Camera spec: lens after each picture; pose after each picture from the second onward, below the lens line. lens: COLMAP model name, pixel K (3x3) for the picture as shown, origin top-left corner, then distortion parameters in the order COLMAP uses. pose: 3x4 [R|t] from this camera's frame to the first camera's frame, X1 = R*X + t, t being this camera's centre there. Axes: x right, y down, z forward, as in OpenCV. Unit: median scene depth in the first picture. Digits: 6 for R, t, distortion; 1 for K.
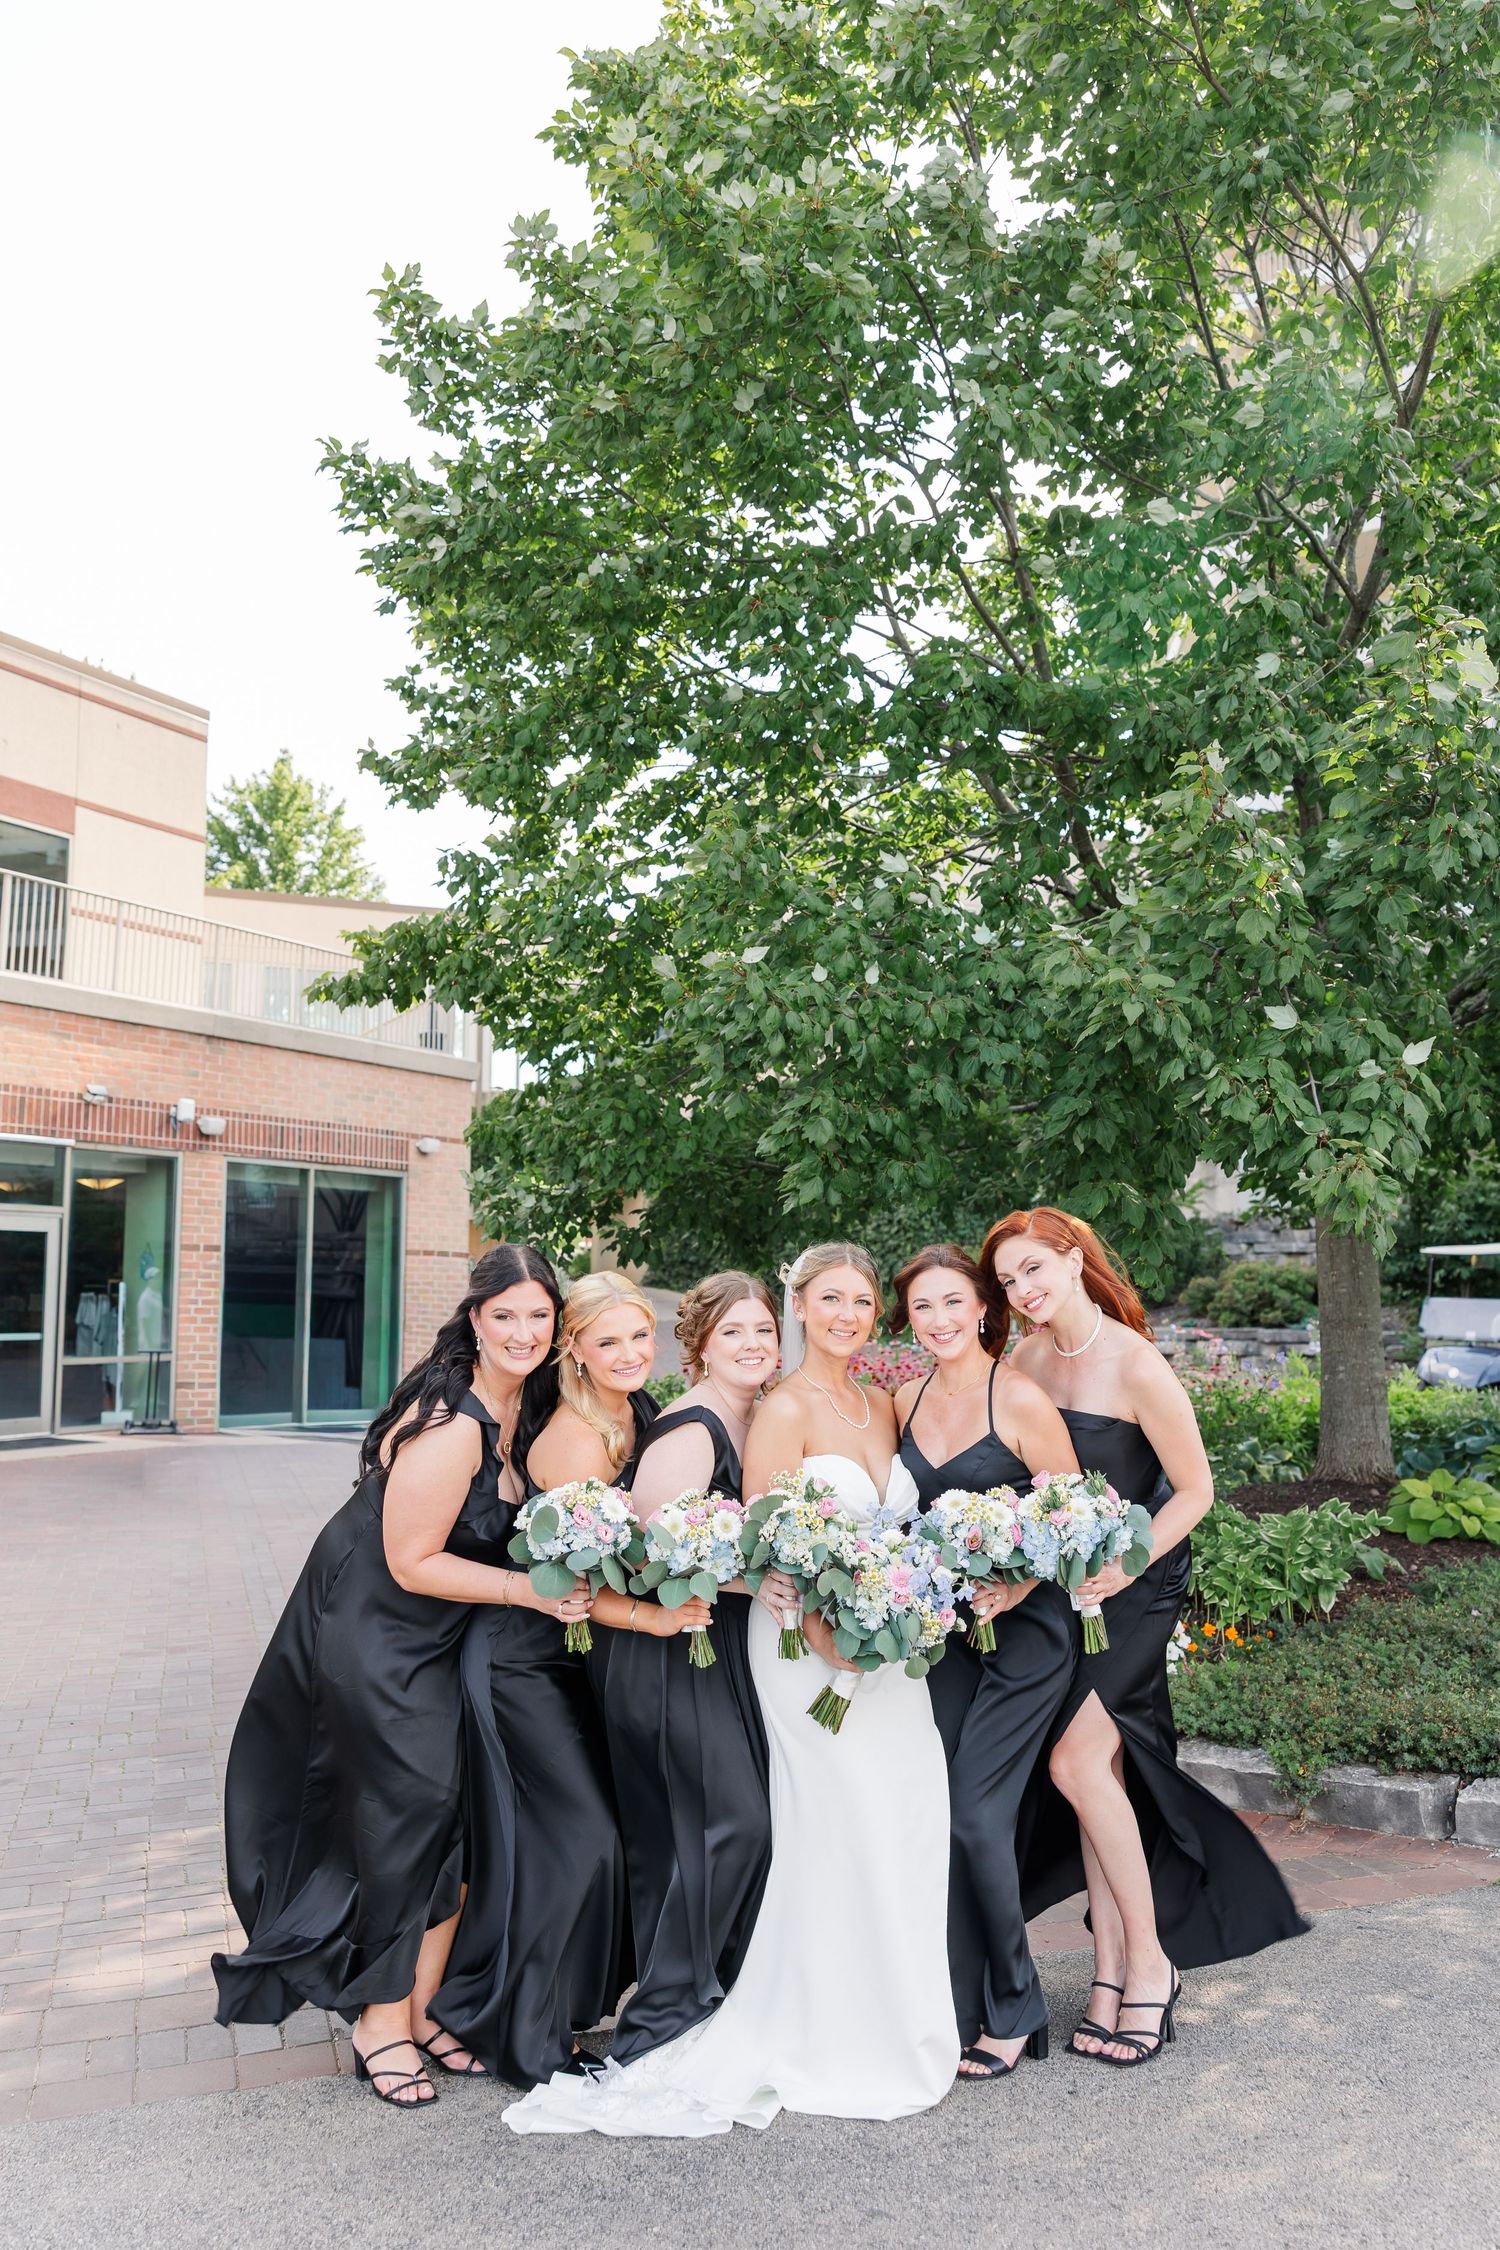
lens RADIAL K [[1792.0, 0, 750.0], [0, 1792.0, 1125.0], [0, 0, 1]] dist [0.004345, 0.001653]
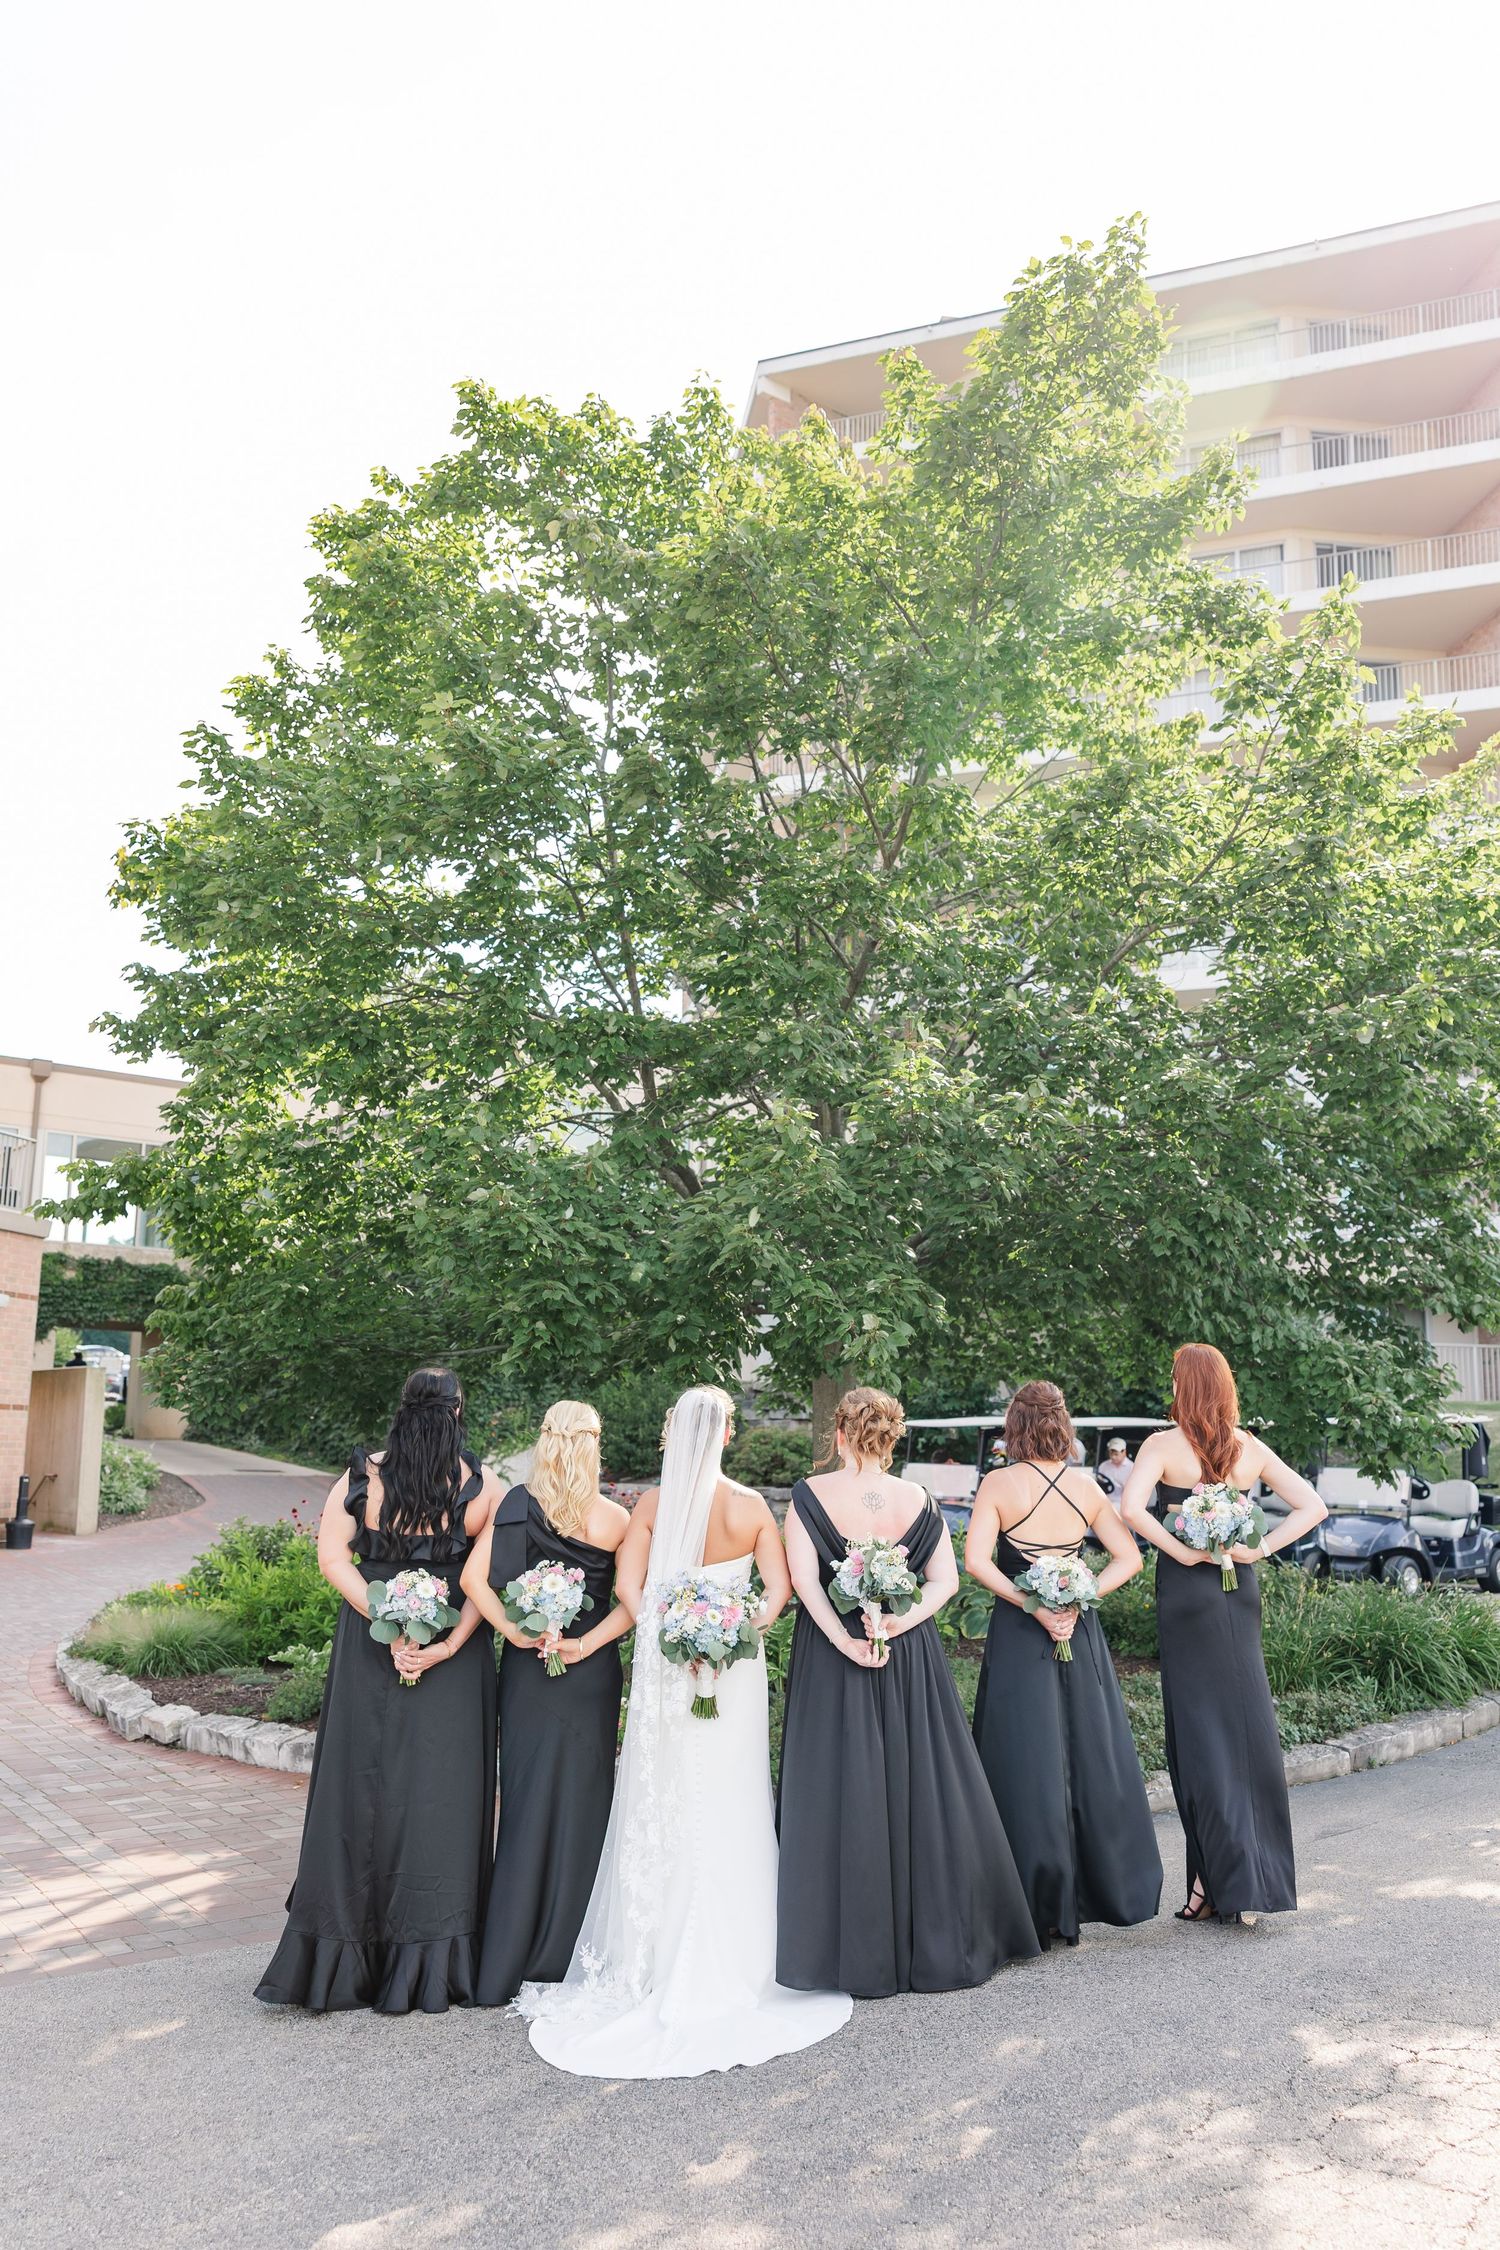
lens RADIAL K [[1809.6, 0, 722.8], [0, 1809.6, 1179.6], [0, 0, 1]] dist [0.005945, 0.002198]
pose [[0.969276, 0.049804, 0.240882, -0.035903], [-0.036615, 0.997591, -0.058923, -0.013964], [-0.243237, 0.048293, 0.968764, -0.128686]]
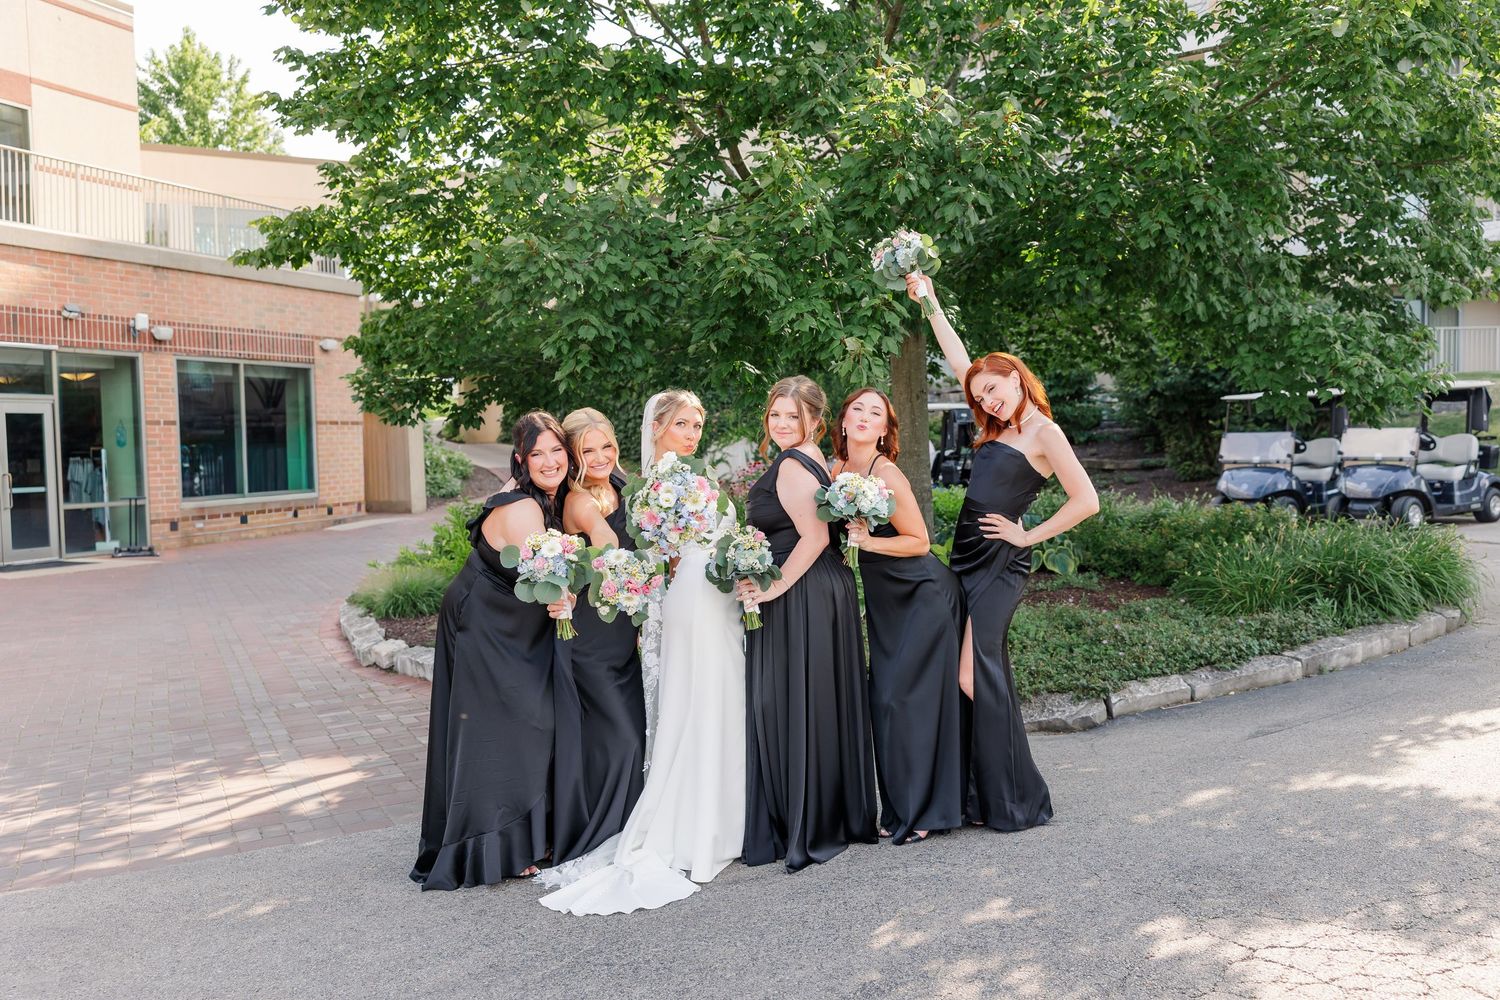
lens RADIAL K [[1342.4, 0, 770.8], [0, 1342.4, 509.8], [0, 0, 1]] dist [-0.000875, 0.013254]
pose [[0.990675, -0.031134, 0.132645, 0.019072], [0.012003, 0.989700, 0.142651, -0.007050], [-0.135720, -0.139728, 0.980845, -0.086823]]
